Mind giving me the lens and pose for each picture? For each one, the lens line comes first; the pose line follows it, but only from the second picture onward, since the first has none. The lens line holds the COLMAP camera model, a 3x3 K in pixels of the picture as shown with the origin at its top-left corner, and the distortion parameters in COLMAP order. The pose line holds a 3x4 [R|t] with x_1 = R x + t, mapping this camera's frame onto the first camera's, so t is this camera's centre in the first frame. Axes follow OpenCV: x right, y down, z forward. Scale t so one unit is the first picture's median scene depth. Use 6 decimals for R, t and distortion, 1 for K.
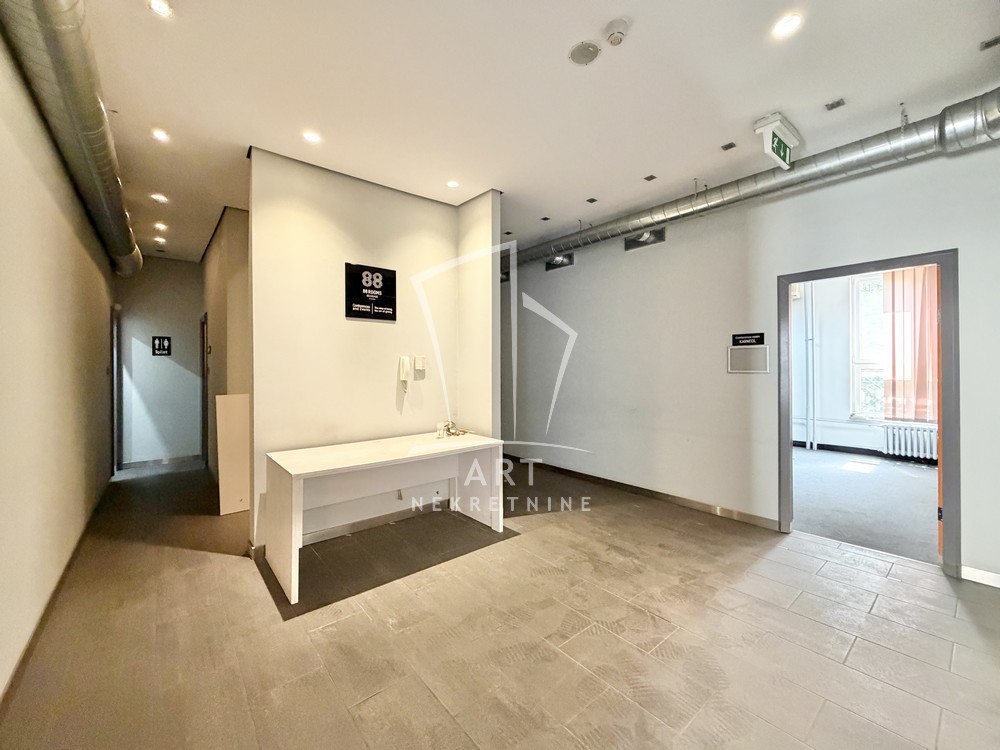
lens RADIAL K [[398.0, 0, 496.9], [0, 398.0, 377.5], [0, 0, 1]] dist [-0.001477, -0.000650]
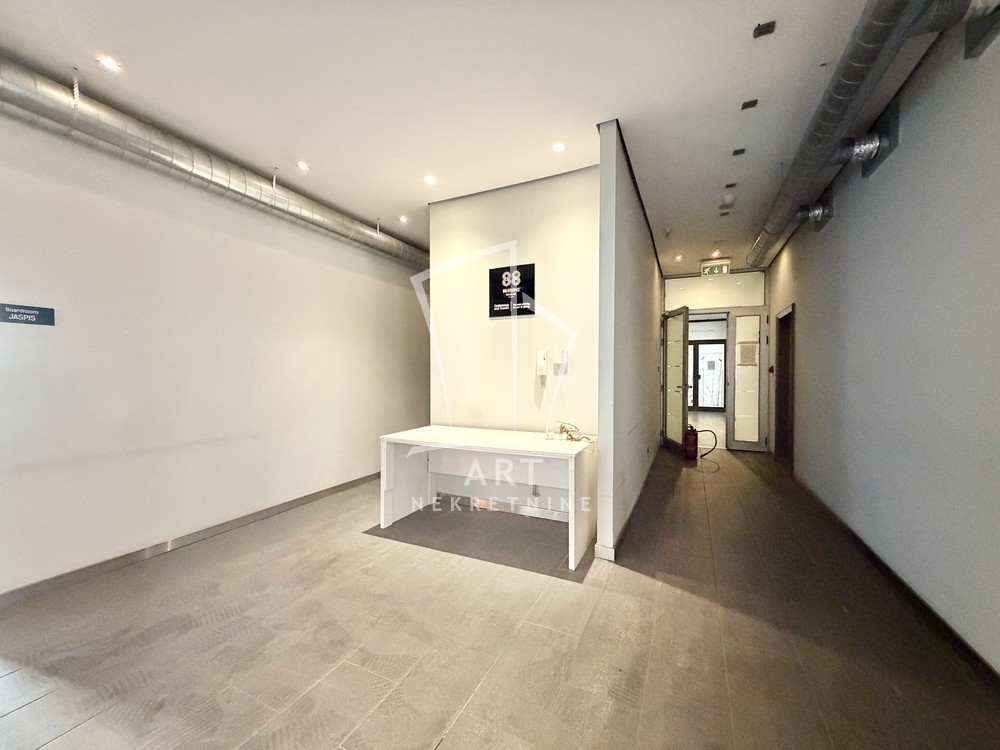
lens RADIAL K [[394.3, 0, 501.2], [0, 394.3, 386.8], [0, 0, 1]] dist [-0.001893, -0.000200]
pose [[0.433603, 0.041707, -0.900138, 0.634619], [-0.029565, 0.999049, 0.032048, 0.007388], [0.900619, 0.012717, 0.434424, 0.534605]]
